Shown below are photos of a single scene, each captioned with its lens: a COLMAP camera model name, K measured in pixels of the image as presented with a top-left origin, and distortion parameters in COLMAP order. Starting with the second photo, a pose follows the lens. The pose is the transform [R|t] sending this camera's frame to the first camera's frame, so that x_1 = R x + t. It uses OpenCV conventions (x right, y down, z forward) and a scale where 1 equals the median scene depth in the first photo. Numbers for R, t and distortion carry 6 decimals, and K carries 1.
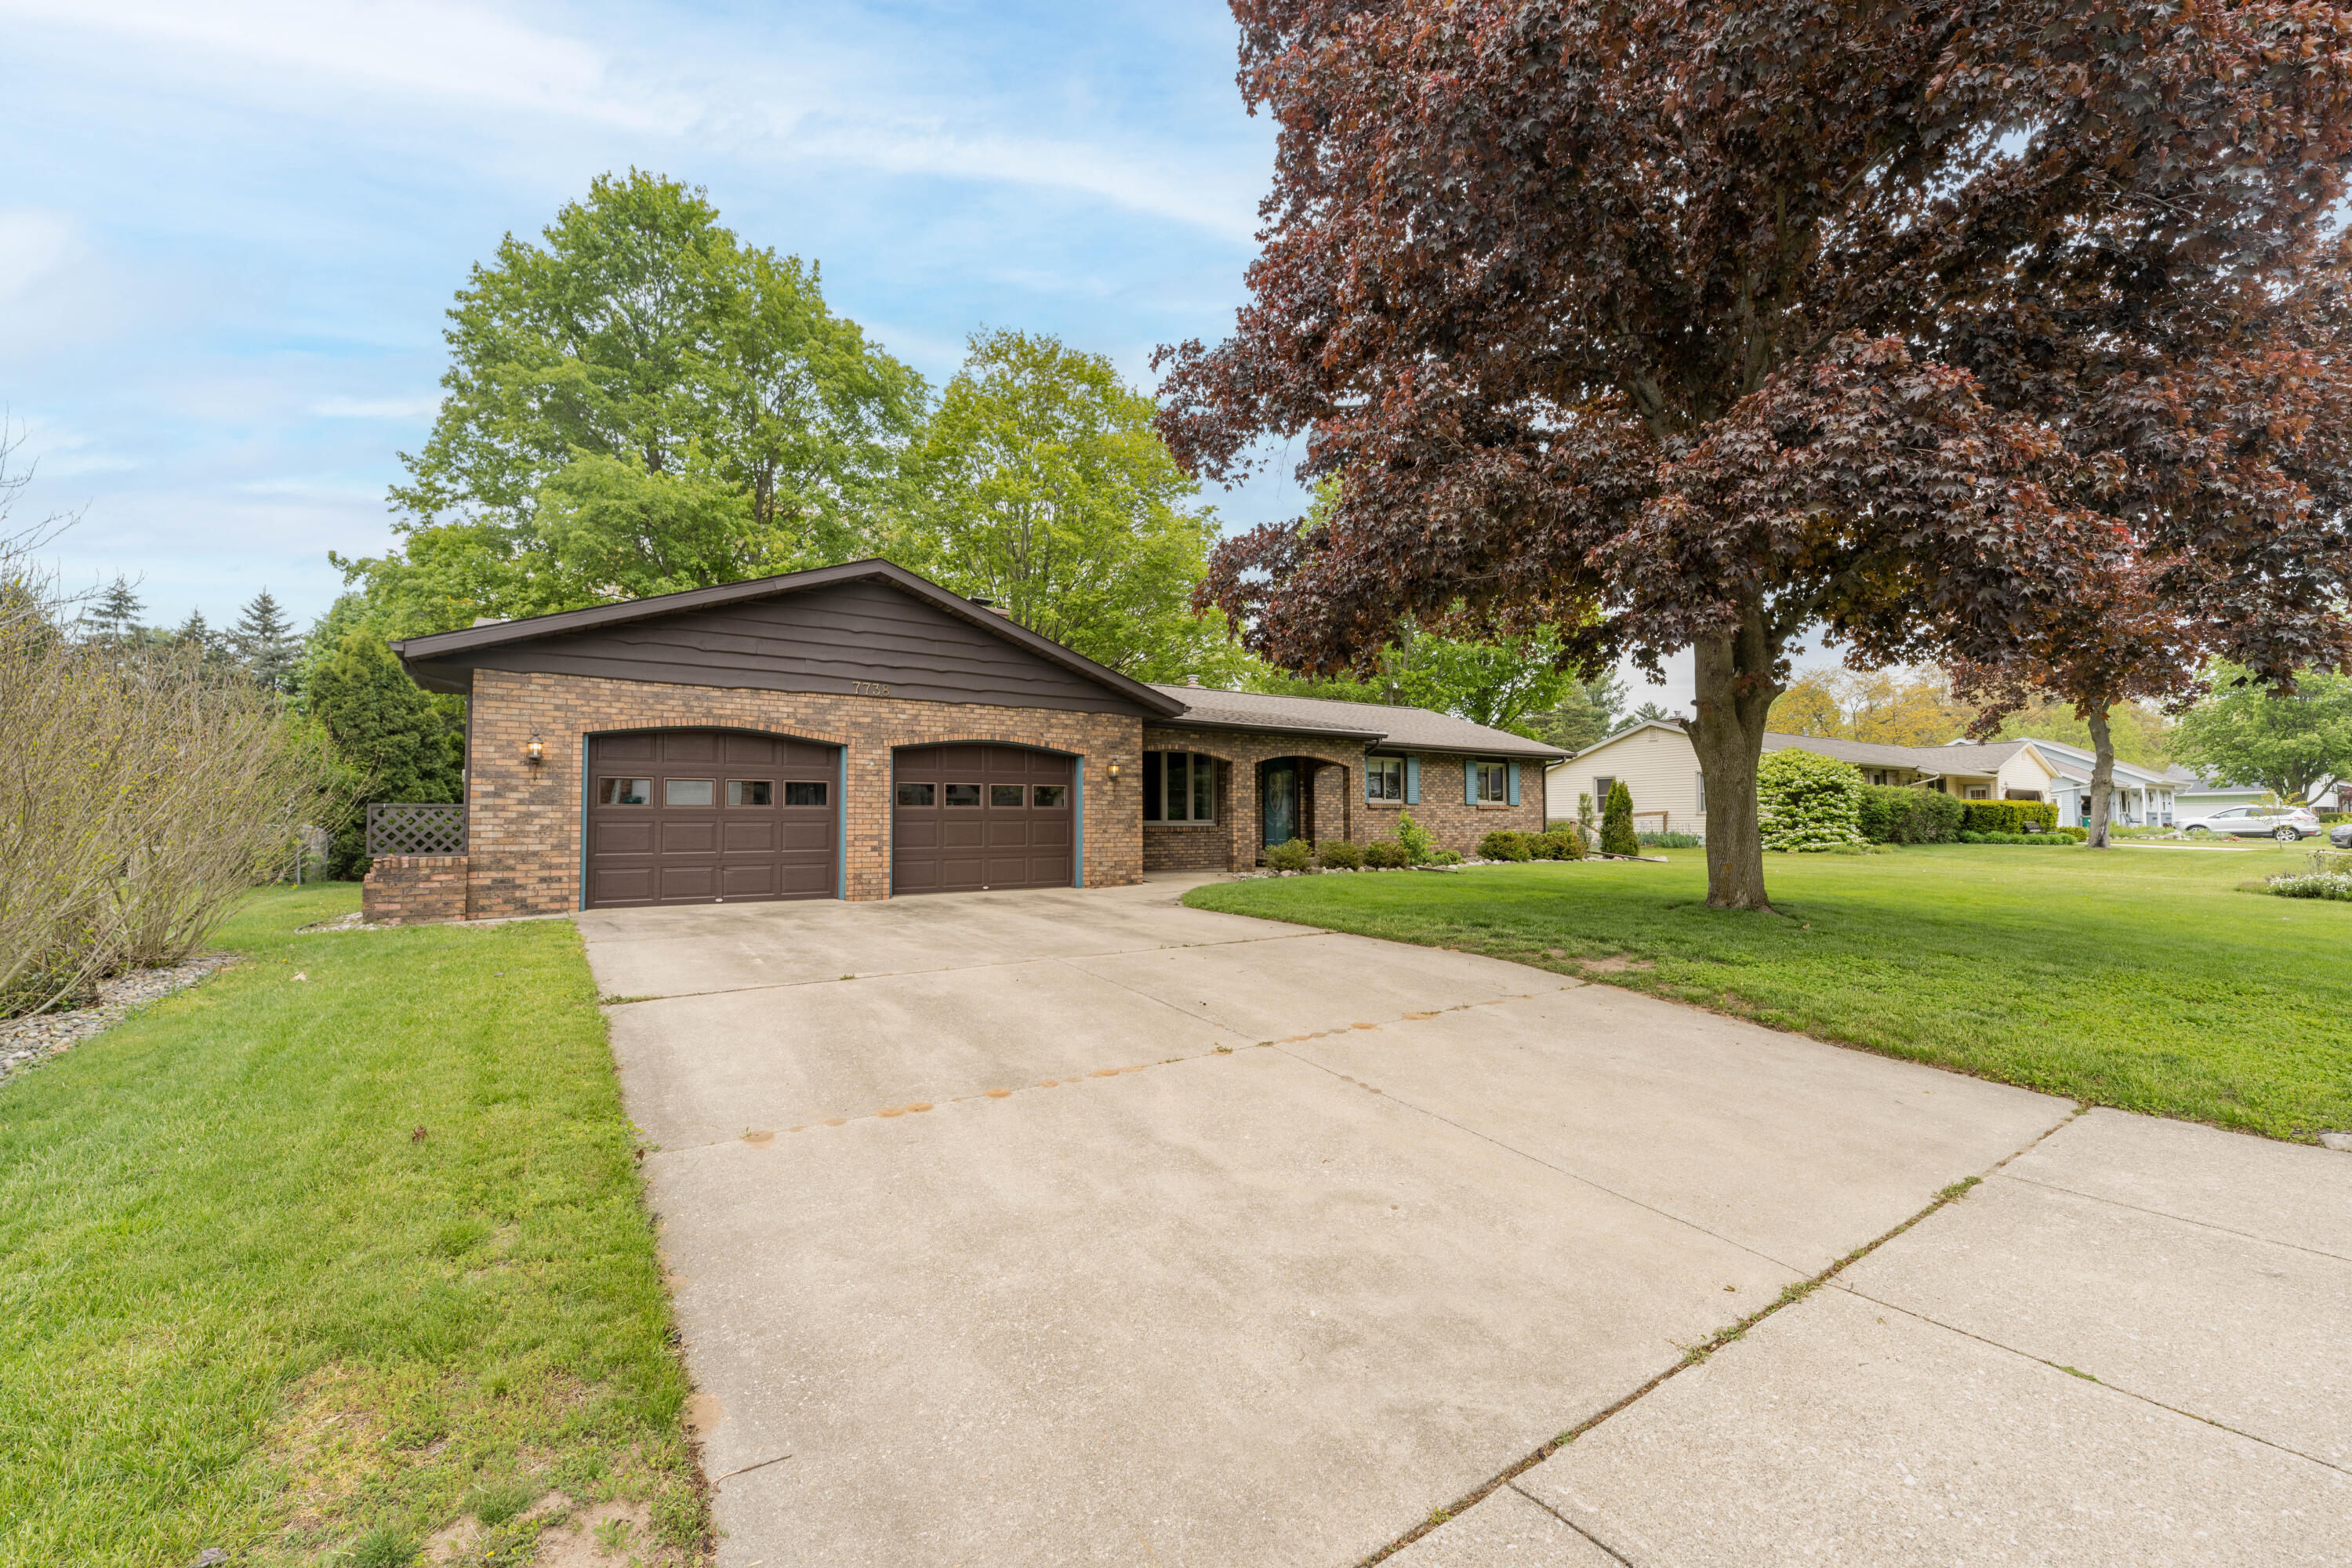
lens RADIAL K [[957.9, 0, 1176.0], [0, 957.9, 784.0], [0, 0, 1]] dist [-0.001280, 0.000081]
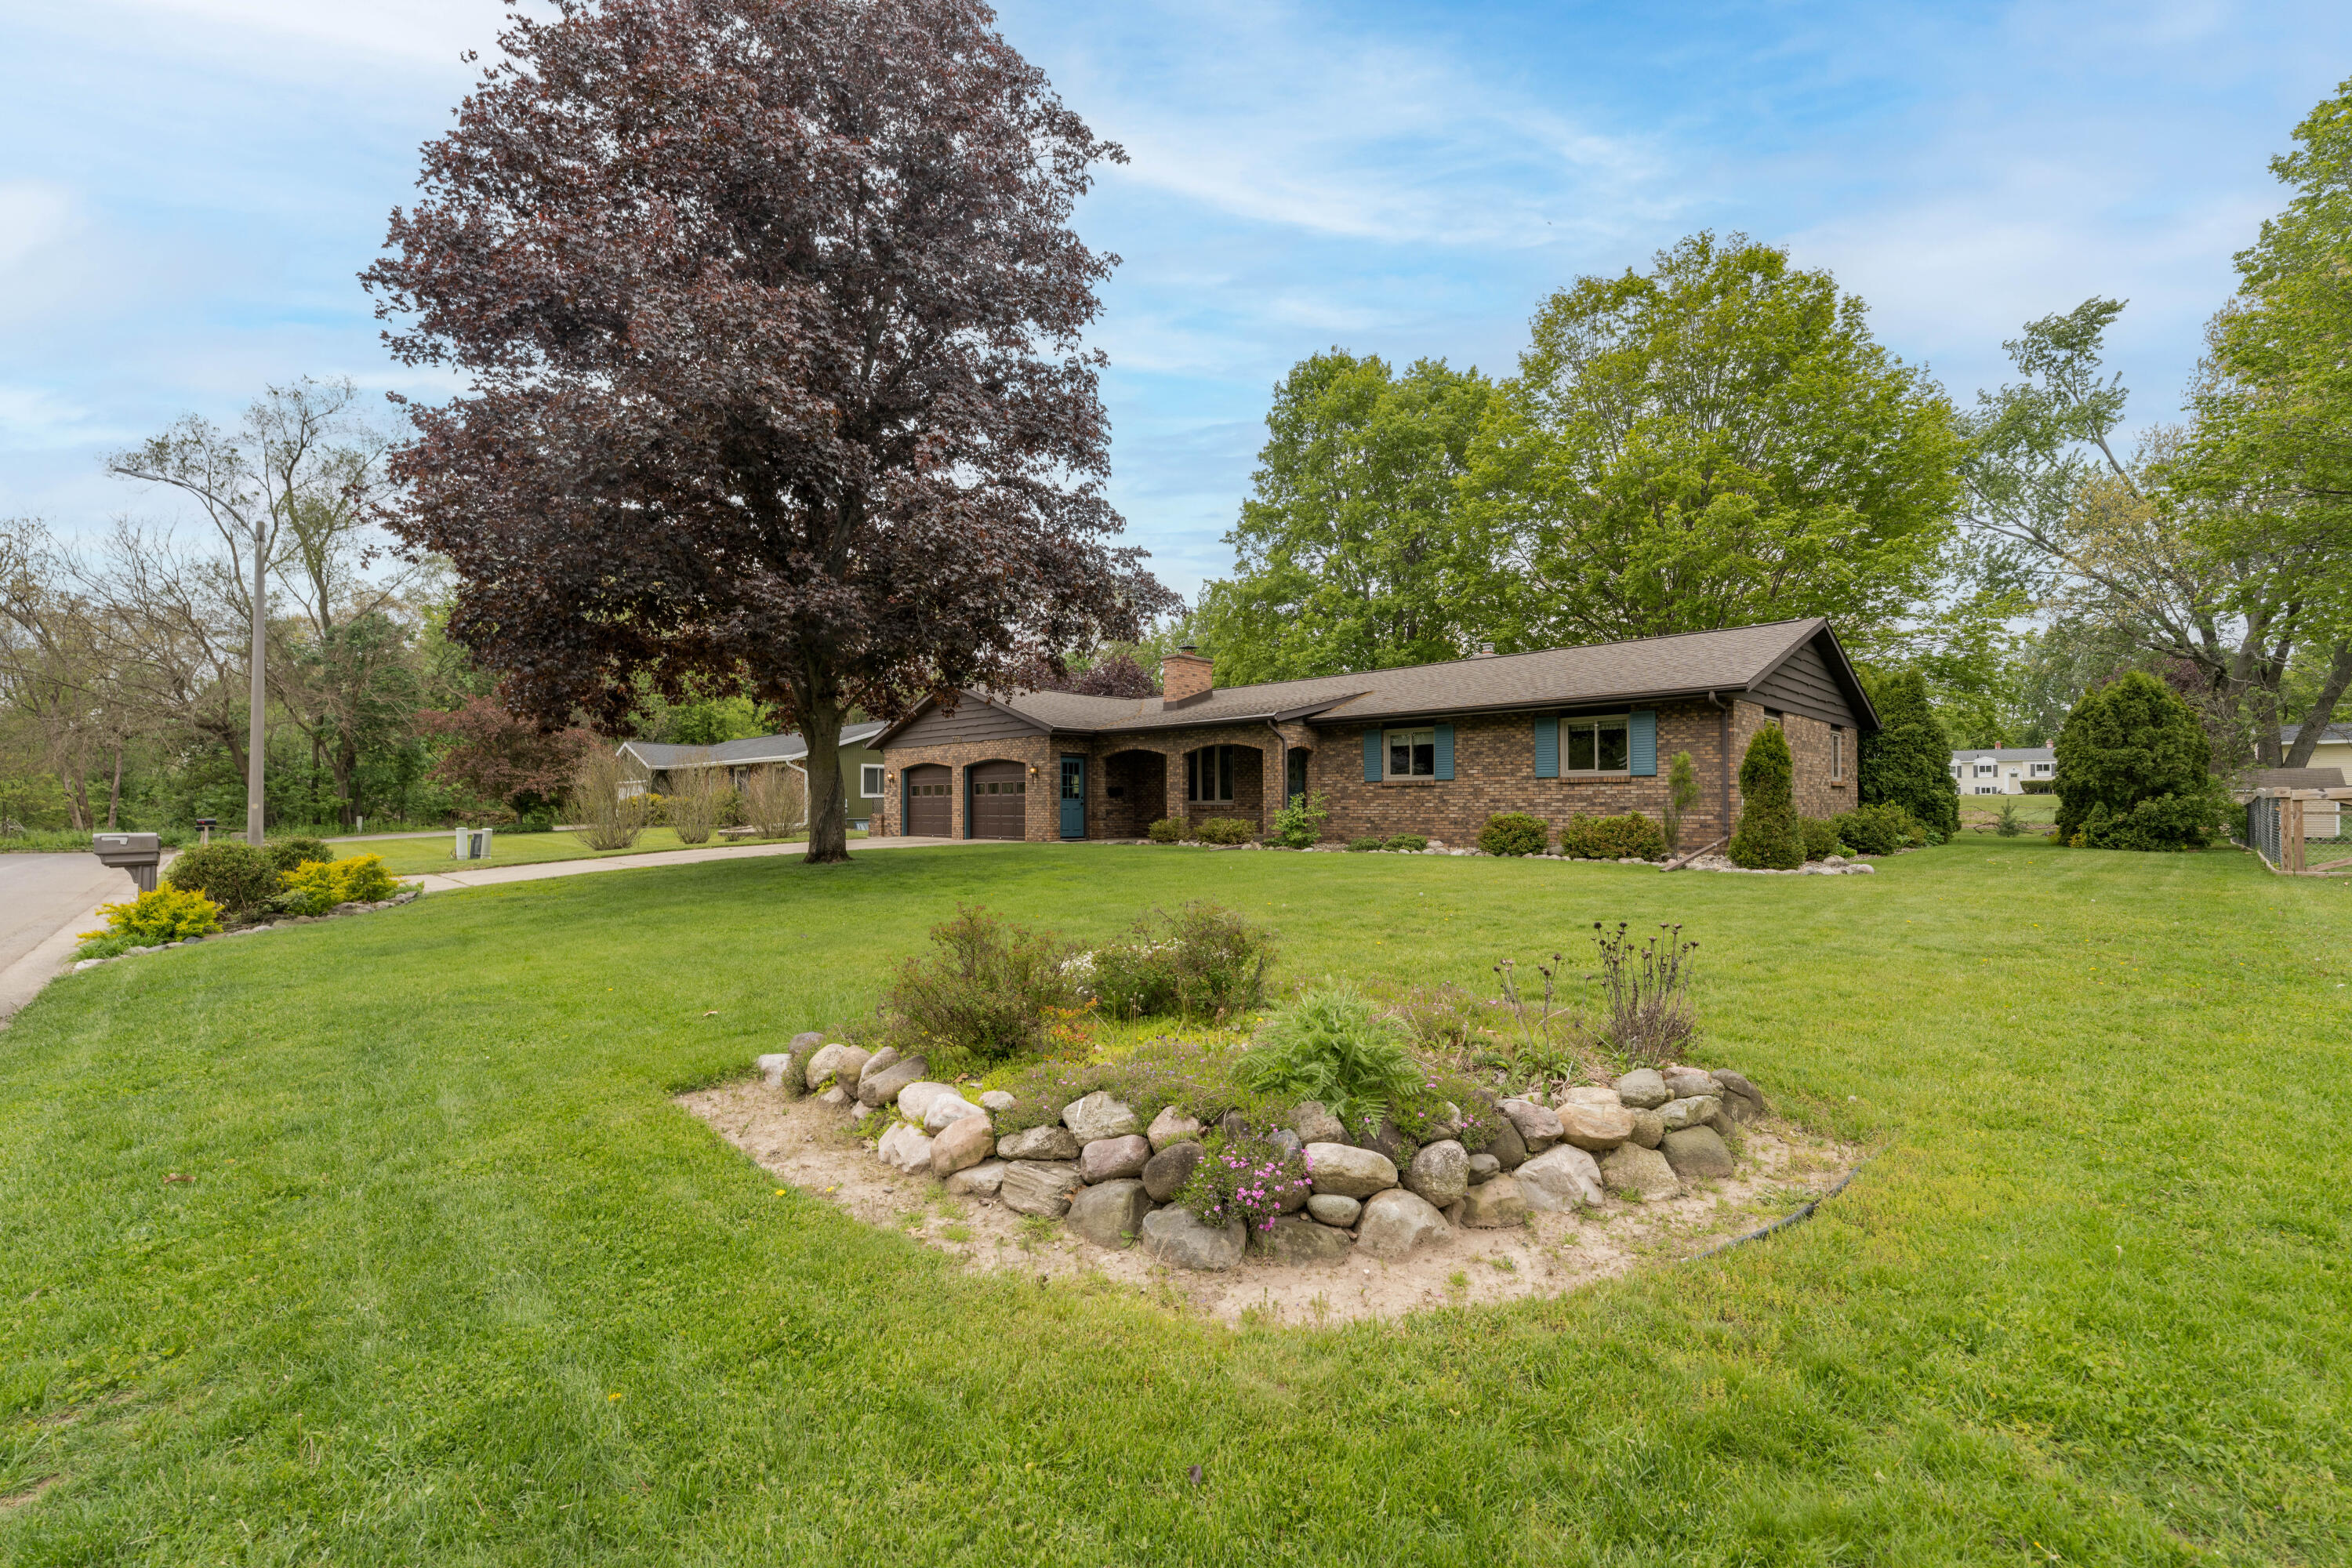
lens RADIAL K [[957.9, 0, 1176.0], [0, 957.9, 784.0], [0, 0, 1]] dist [-0.001280, 0.000081]
pose [[0.183899, -0.017389, -0.982791, 1.304533], [0.044085, 0.998983, -0.009427, 0.028002], [0.981956, -0.041593, 0.184479, 0.773097]]
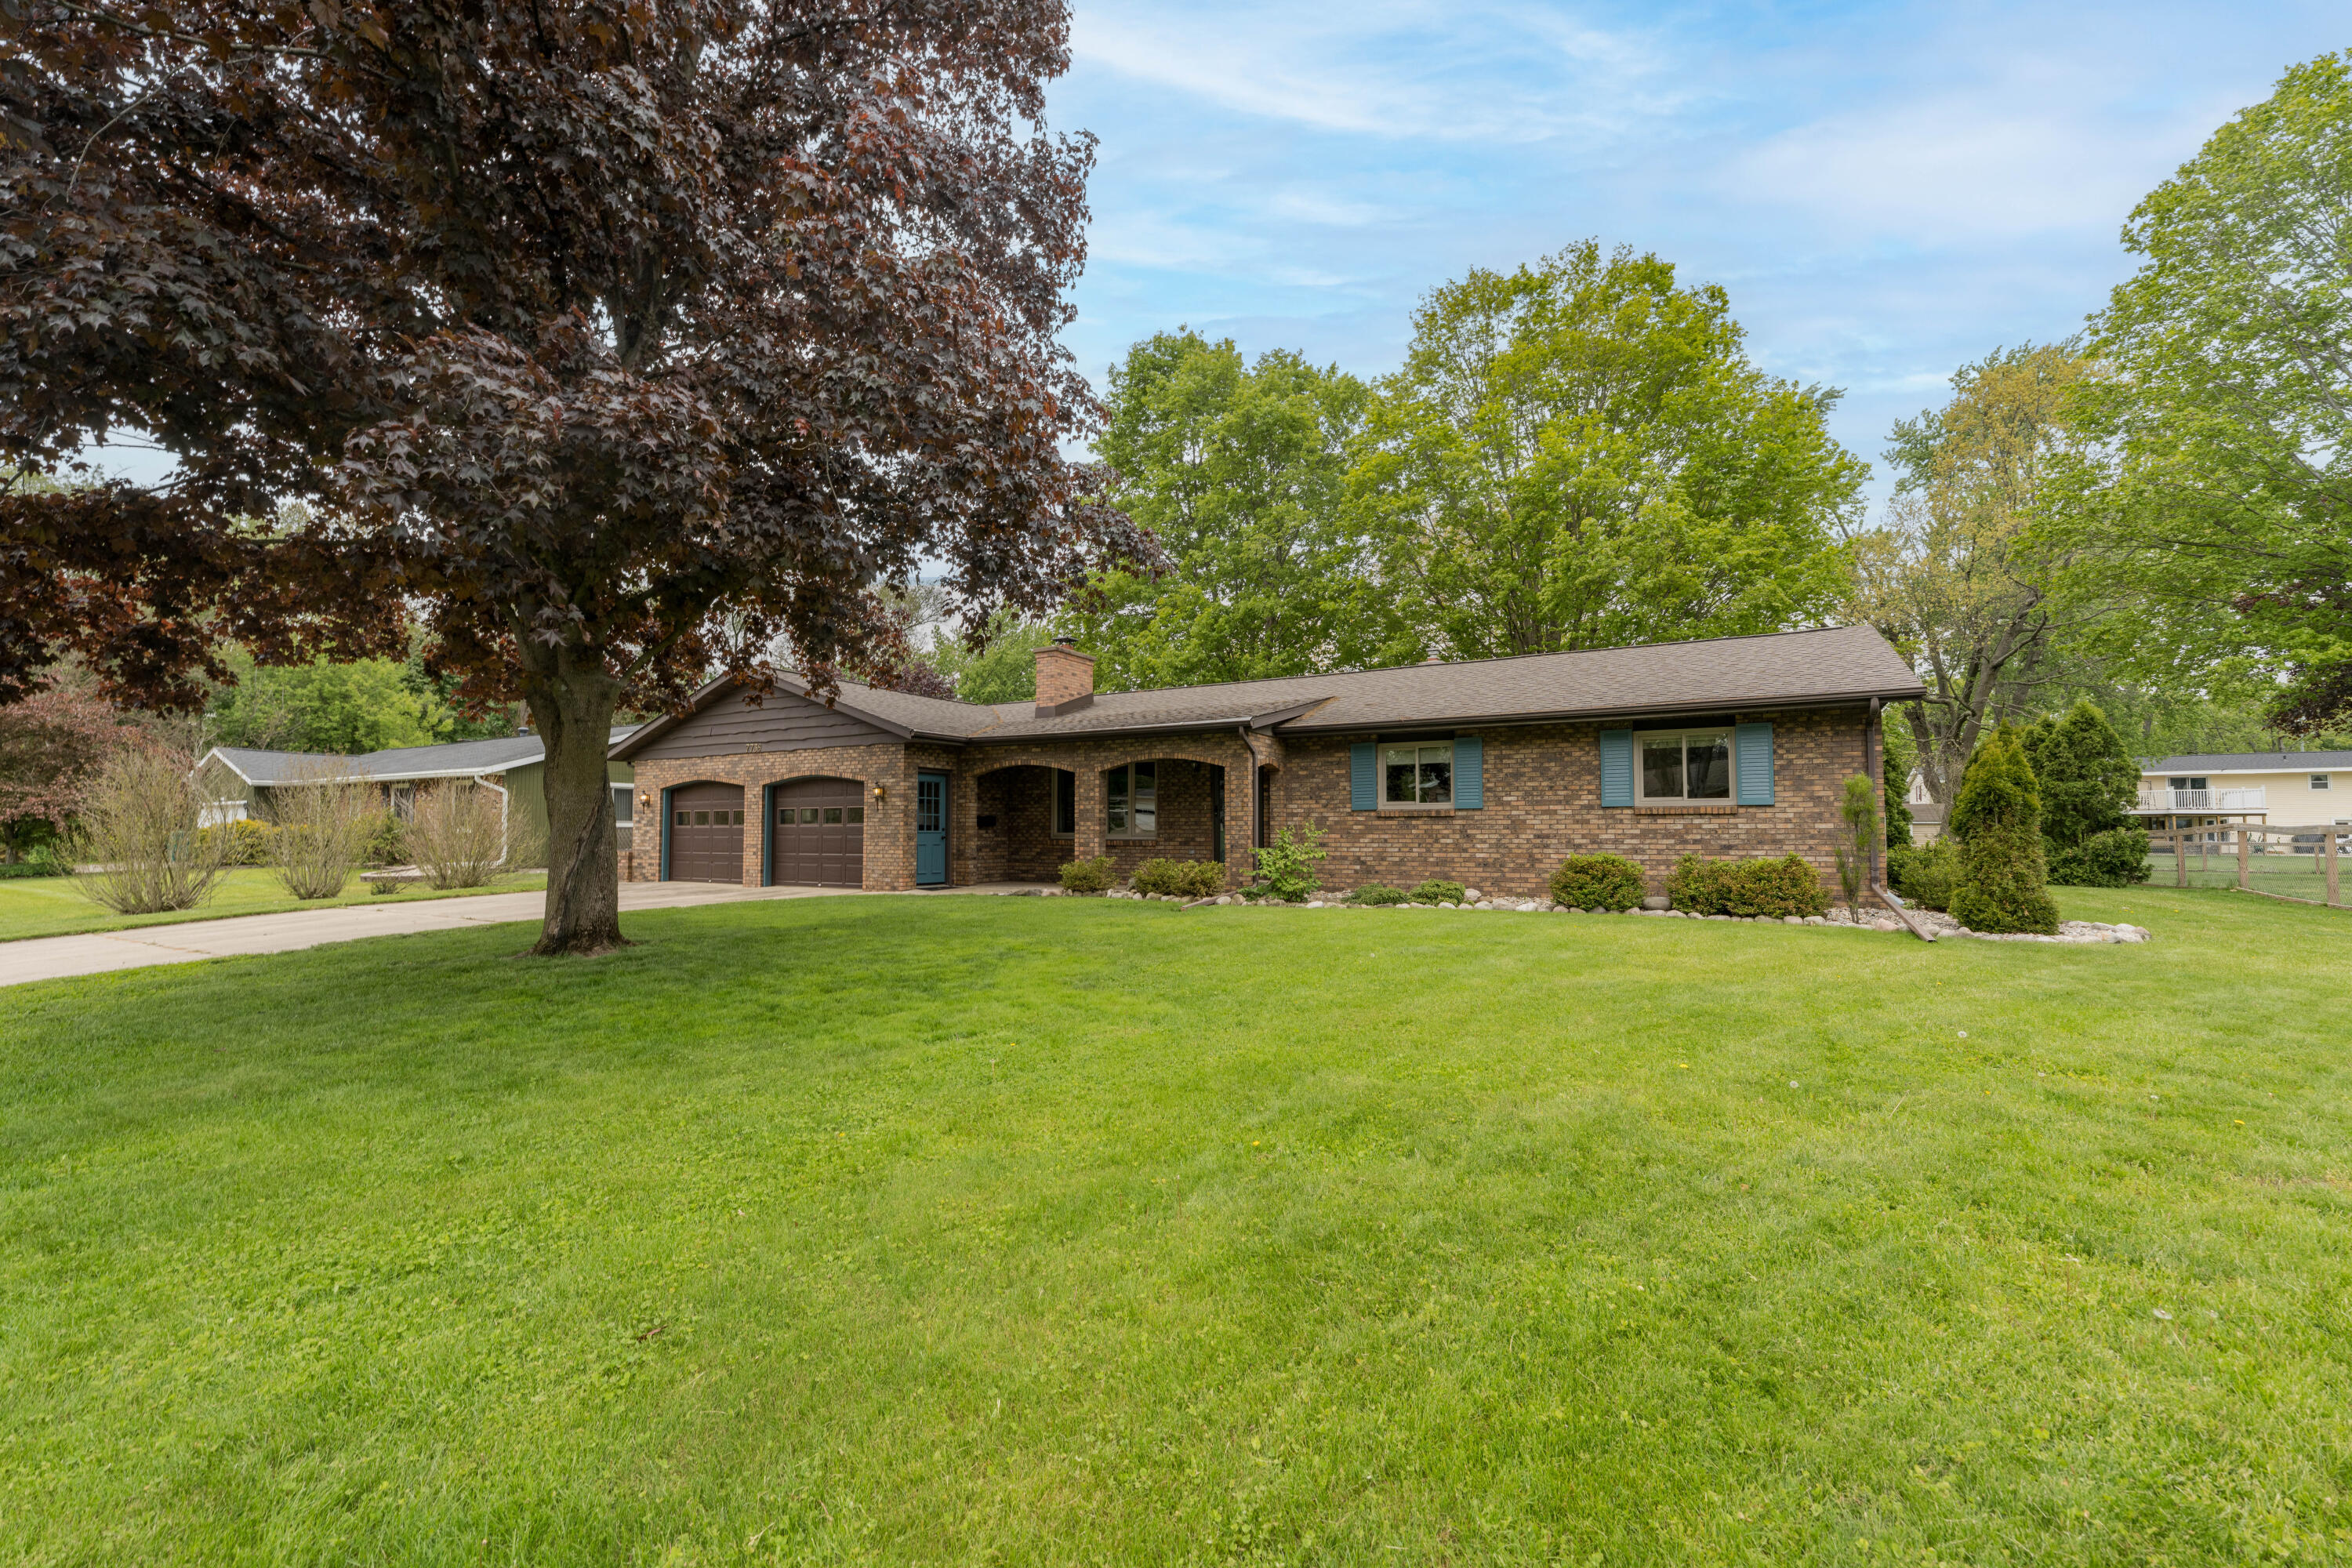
lens RADIAL K [[957.9, 0, 1176.0], [0, 957.9, 784.0], [0, 0, 1]] dist [-0.001280, 0.000081]
pose [[0.426461, -0.040225, -0.903611, 0.950011], [0.038948, 0.998901, -0.026085, 0.016739], [0.903667, -0.024070, 0.427559, 0.683721]]
